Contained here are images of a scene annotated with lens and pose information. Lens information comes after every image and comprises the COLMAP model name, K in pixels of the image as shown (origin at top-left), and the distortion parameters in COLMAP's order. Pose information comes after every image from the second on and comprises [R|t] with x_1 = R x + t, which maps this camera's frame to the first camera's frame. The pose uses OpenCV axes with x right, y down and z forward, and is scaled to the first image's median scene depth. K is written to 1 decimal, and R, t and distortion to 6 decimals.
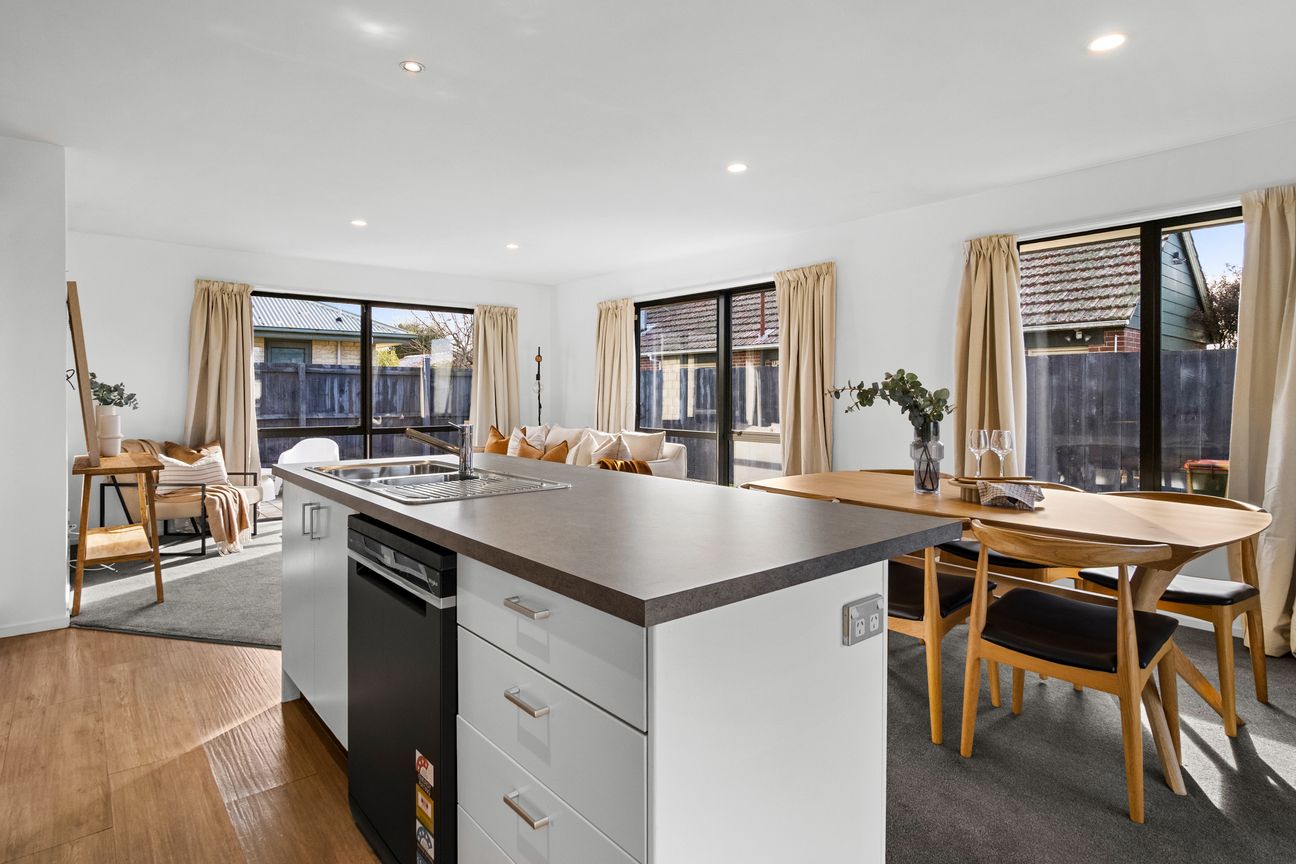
lens RADIAL K [[654.0, 0, 642.2], [0, 654.0, 397.9], [0, 0, 1]] dist [-0.002036, -0.000447]
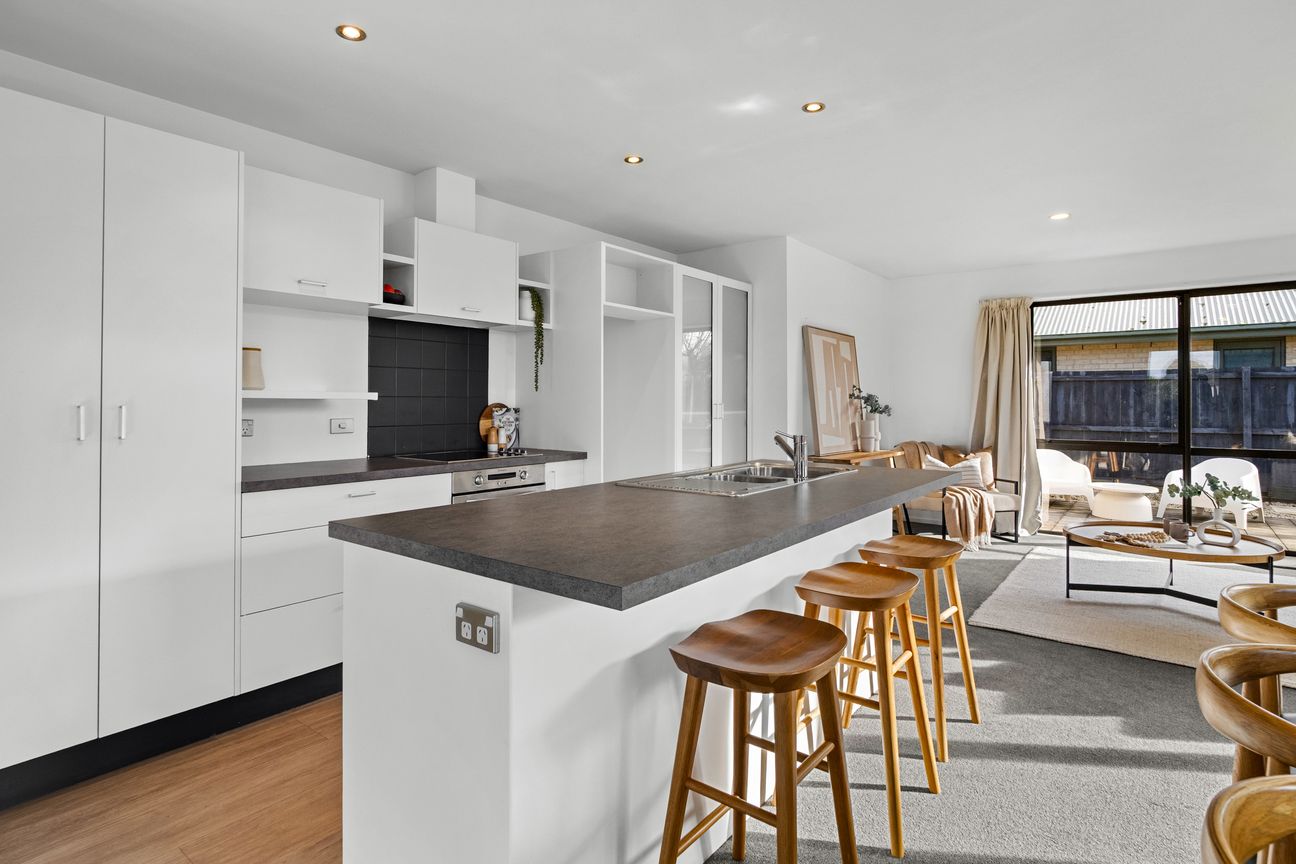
lens RADIAL K [[654.0, 0, 642.2], [0, 654.0, 397.9], [0, 0, 1]] dist [-0.002036, -0.000447]
pose [[0.241193, -0.008048, -0.970444, 0.238689], [-0.007300, 0.999922, -0.010107, -0.000971], [0.970450, 0.009522, 0.241116, 0.173262]]
